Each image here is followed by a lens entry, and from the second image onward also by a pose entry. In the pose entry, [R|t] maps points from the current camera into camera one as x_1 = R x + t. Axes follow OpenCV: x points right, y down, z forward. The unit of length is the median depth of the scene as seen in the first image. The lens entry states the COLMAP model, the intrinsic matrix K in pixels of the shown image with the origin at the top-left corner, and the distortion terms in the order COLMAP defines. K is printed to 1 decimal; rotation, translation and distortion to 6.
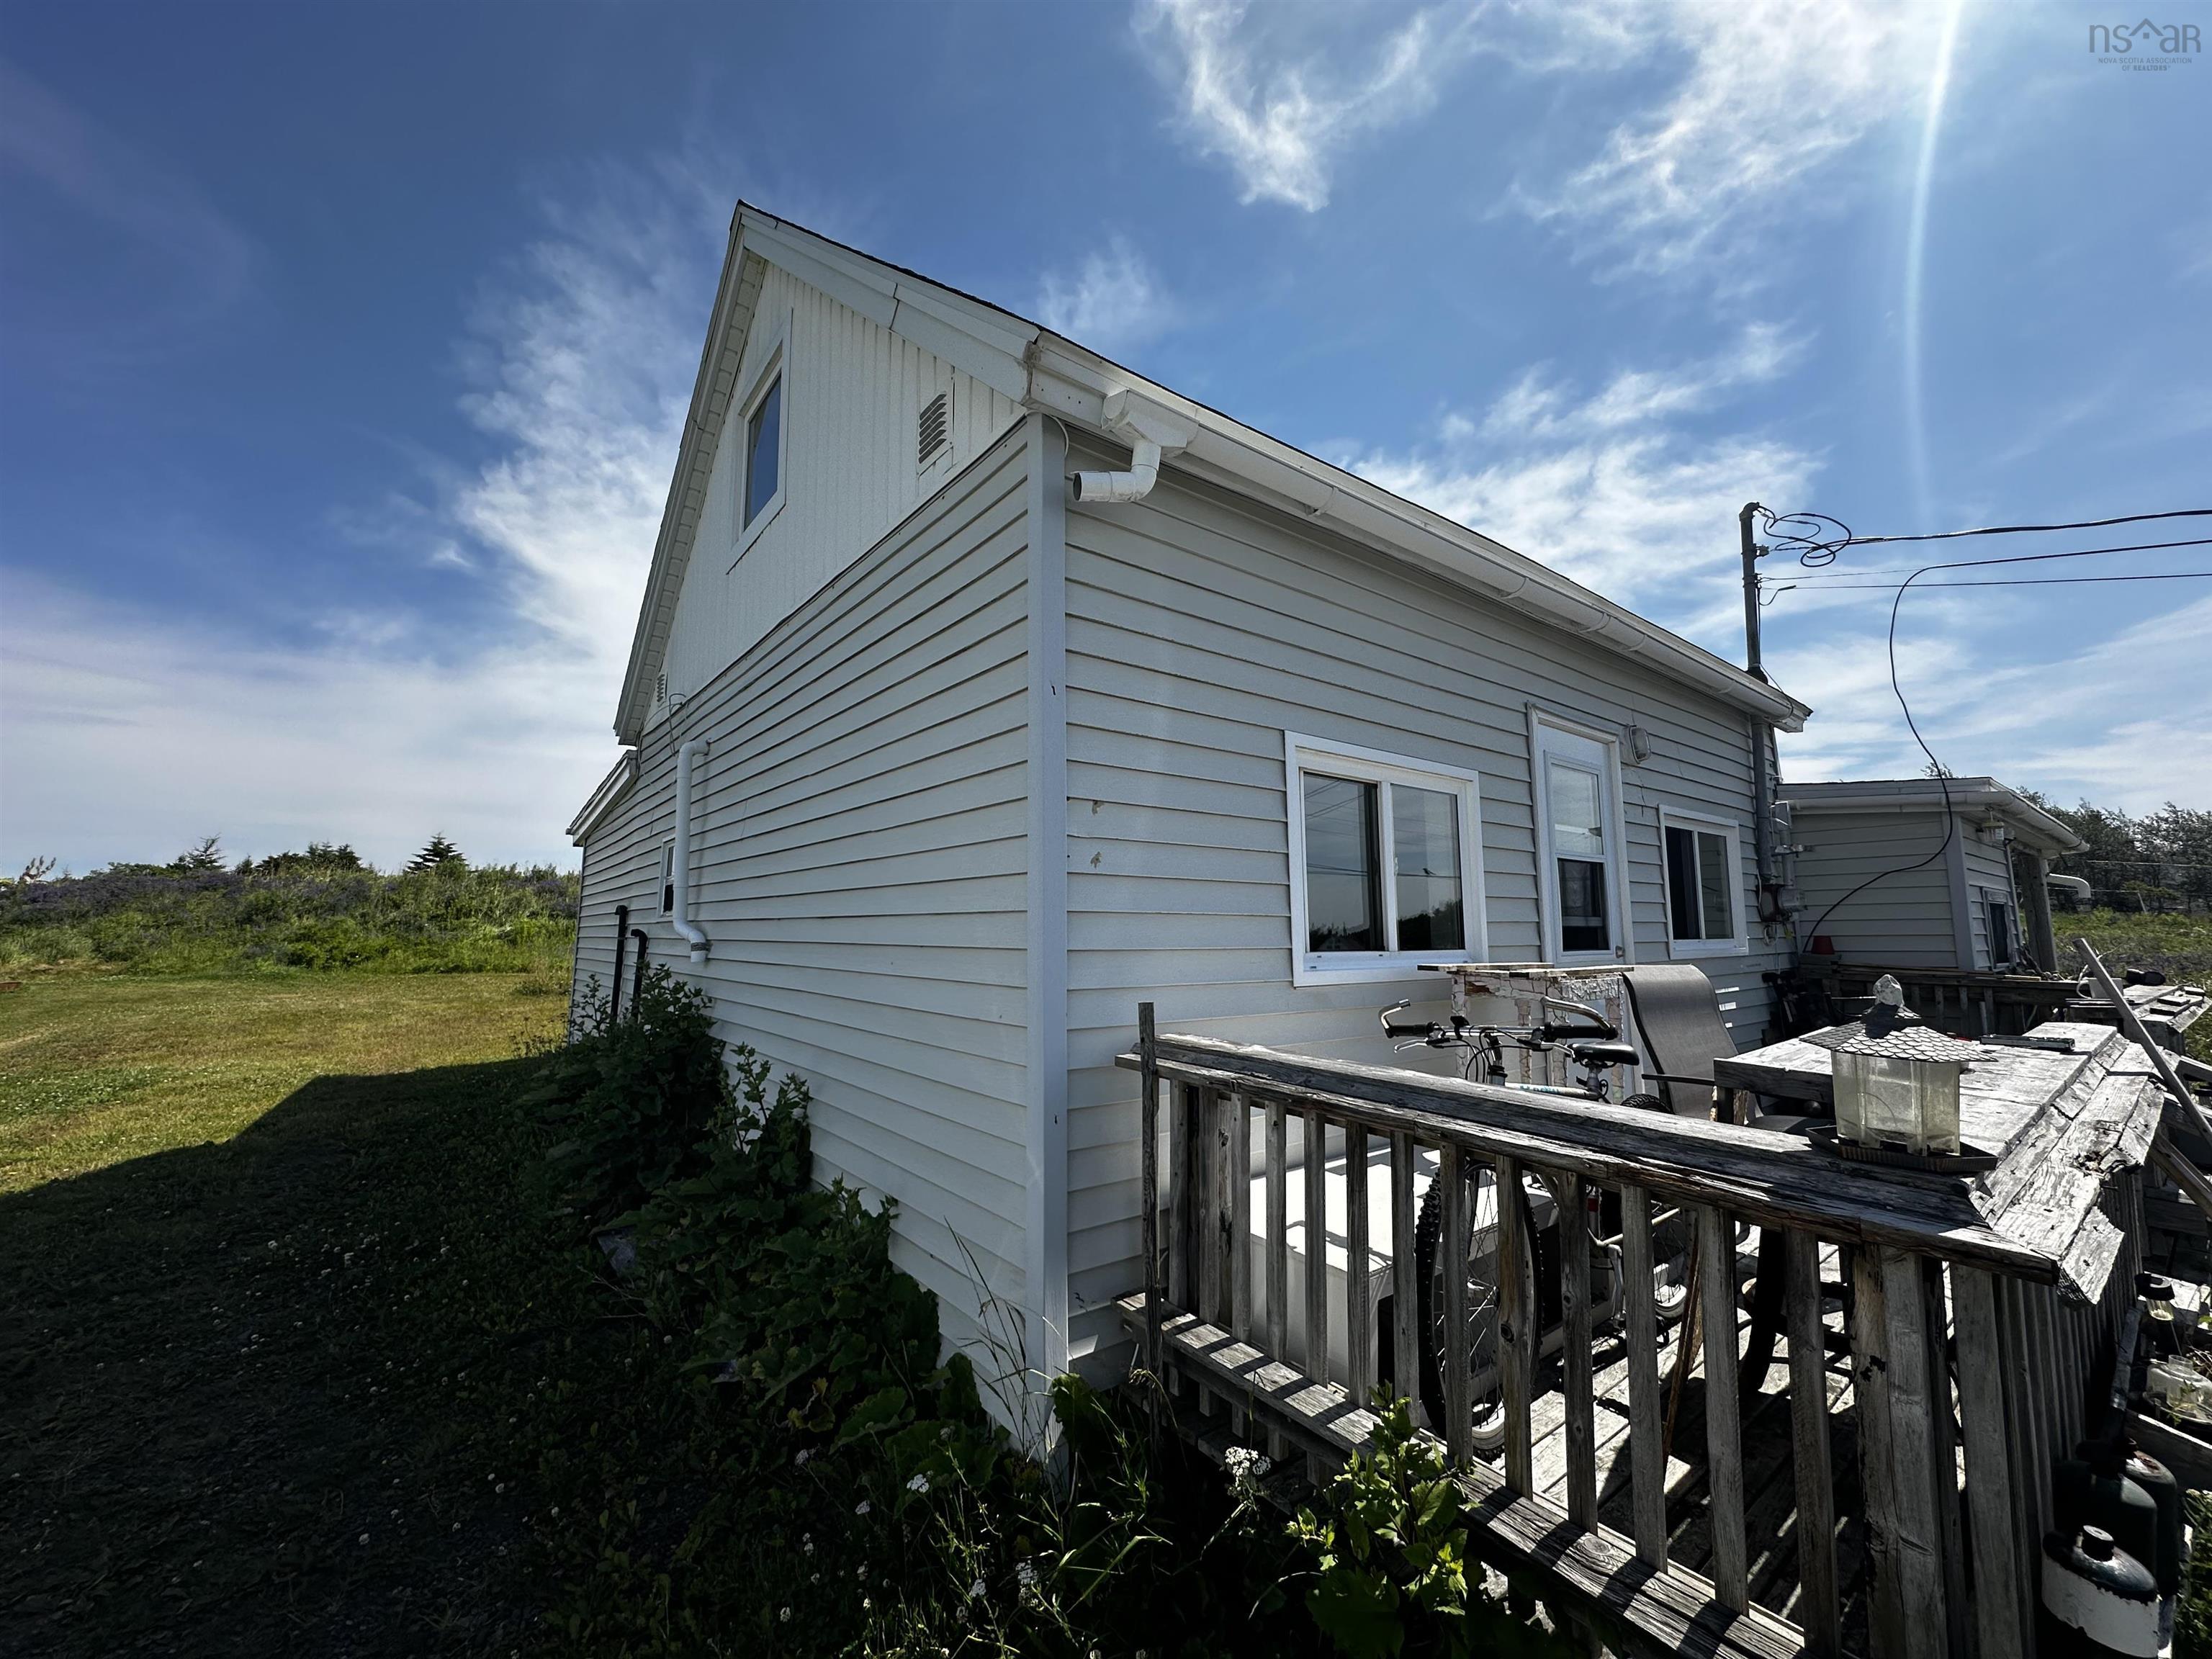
lens RADIAL K [[894.4, 0, 1106.0], [0, 894.4, 832.0], [0, 0, 1]] dist [-0.001811, -0.000826]
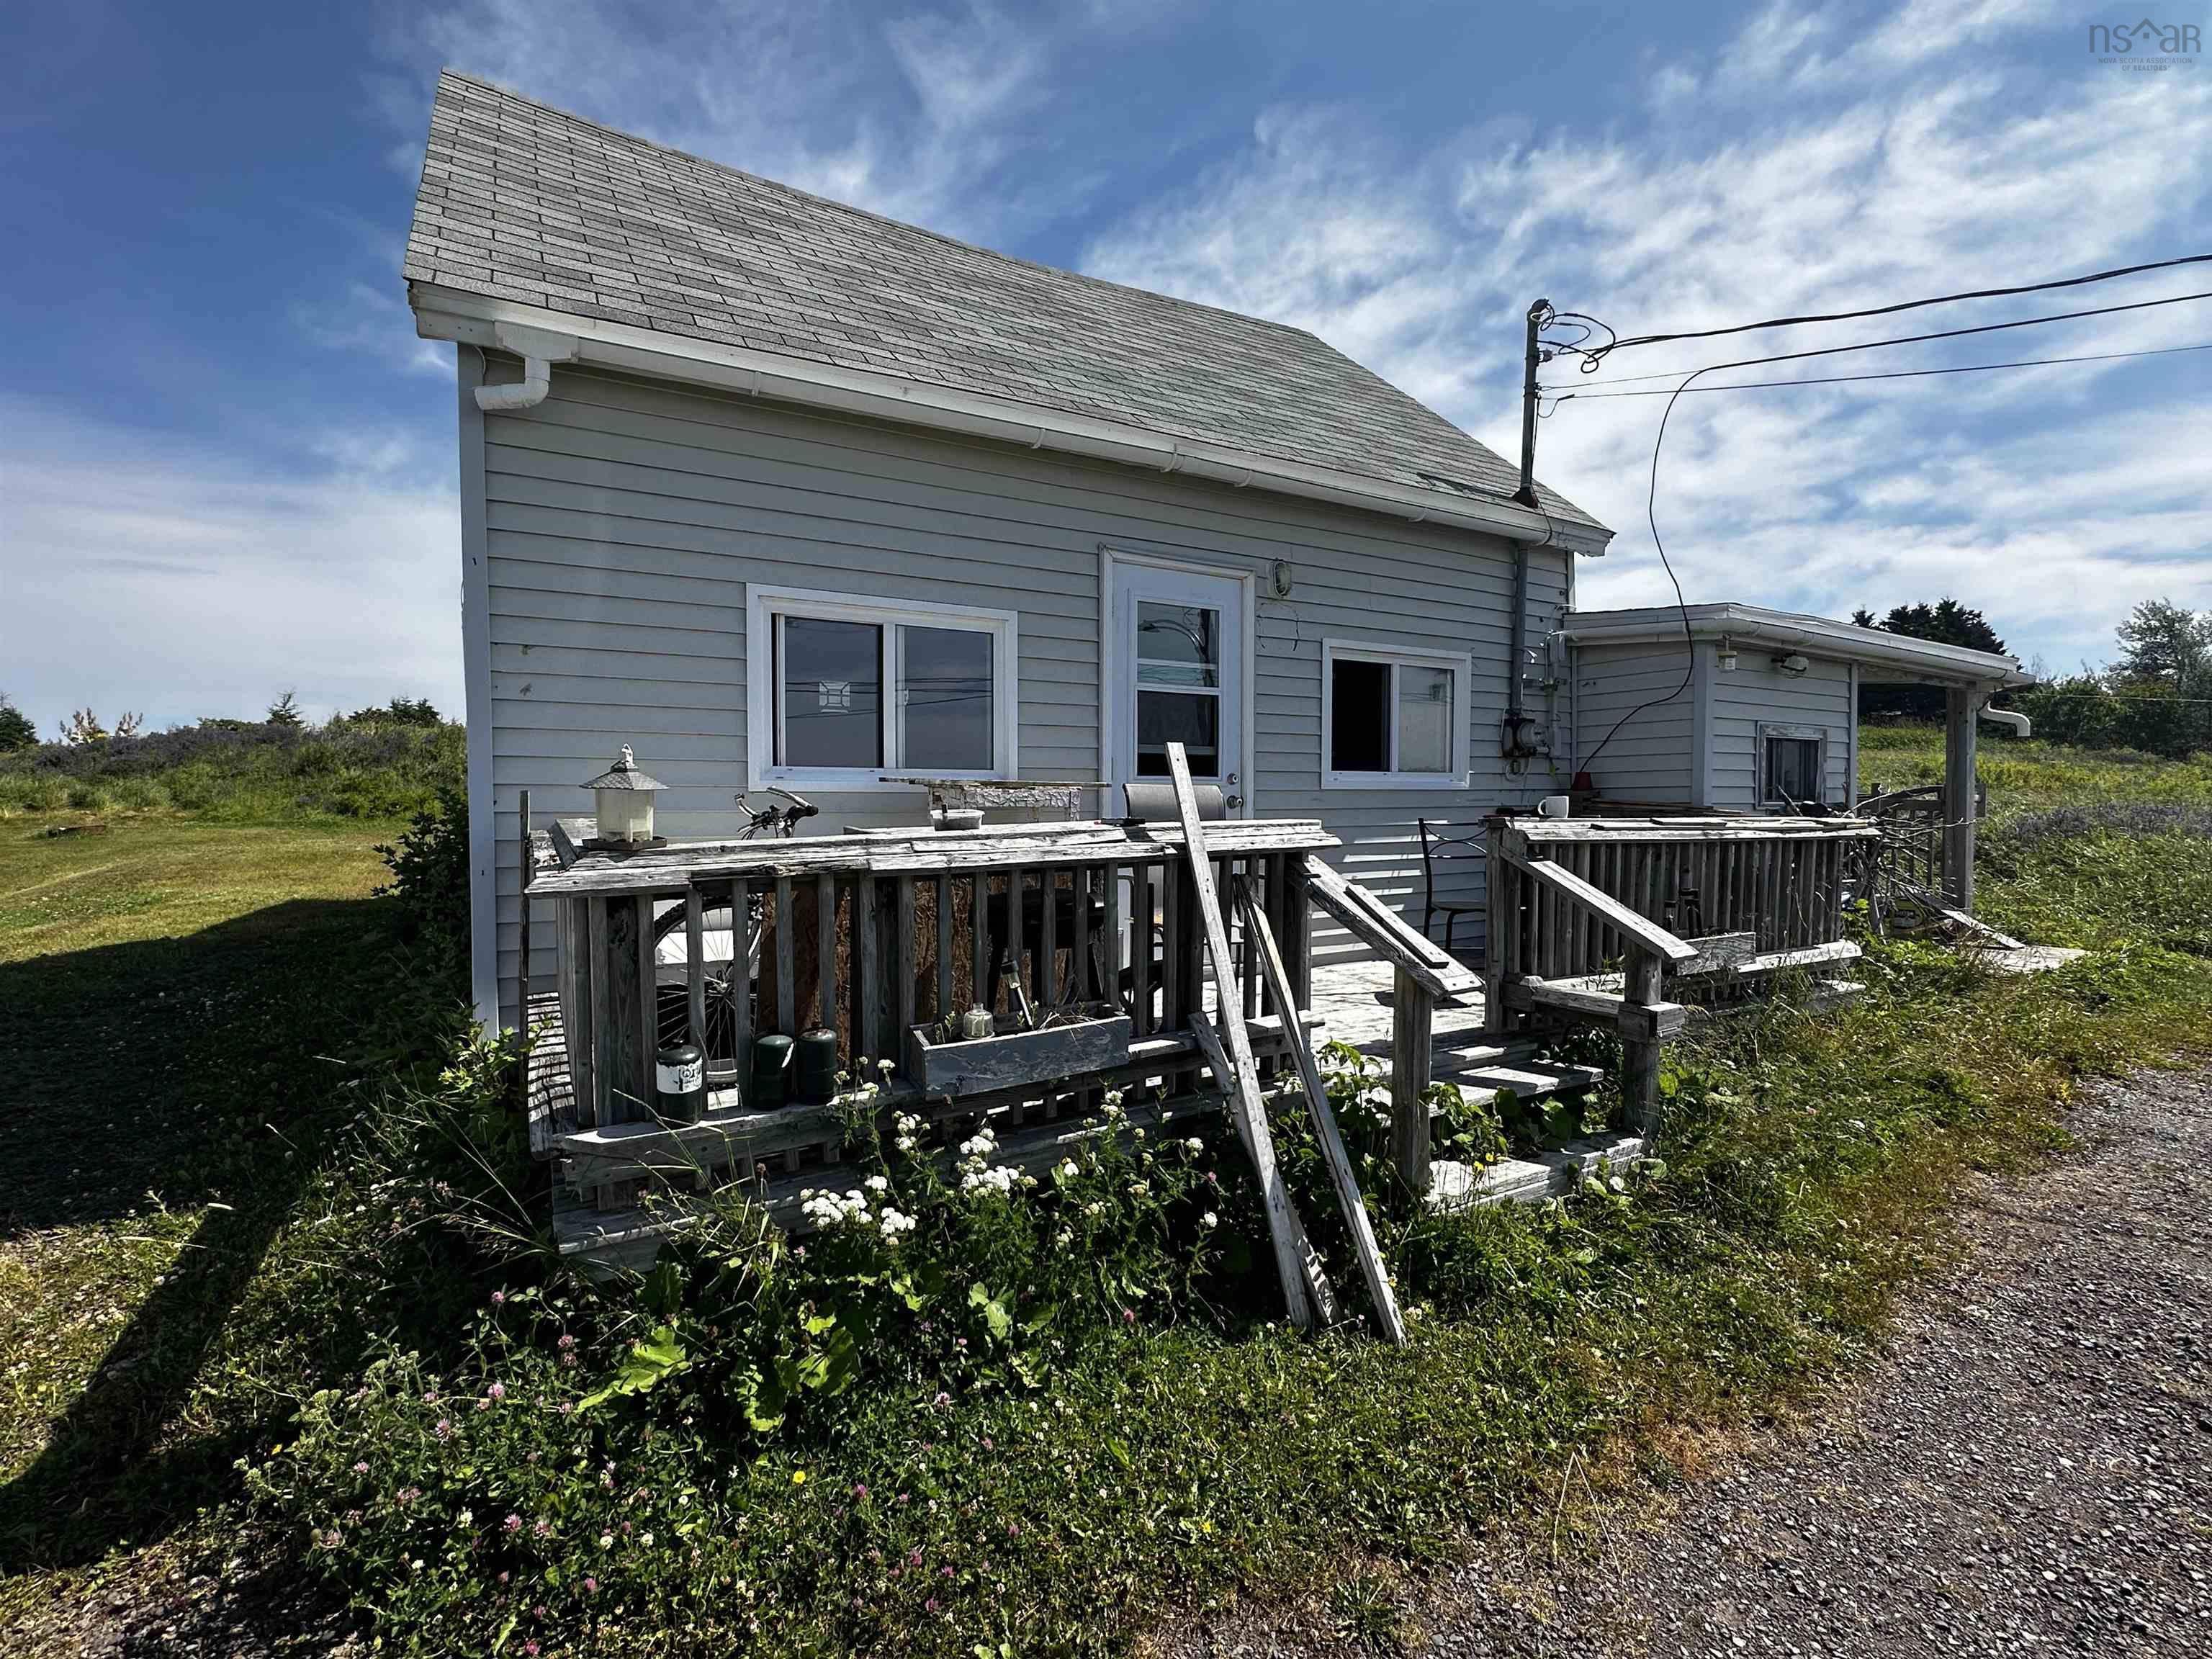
lens RADIAL K [[1021.9, 0, 1102.9], [0, 1021.9, 835.8], [0, 0, 1]] dist [-0.002475, -0.000132]
pose [[0.990670, 0.009541, -0.135947, 0.148079], [0.011314, 0.988345, 0.151811, 0.003512], [0.135811, -0.151933, 0.979016, -0.057253]]
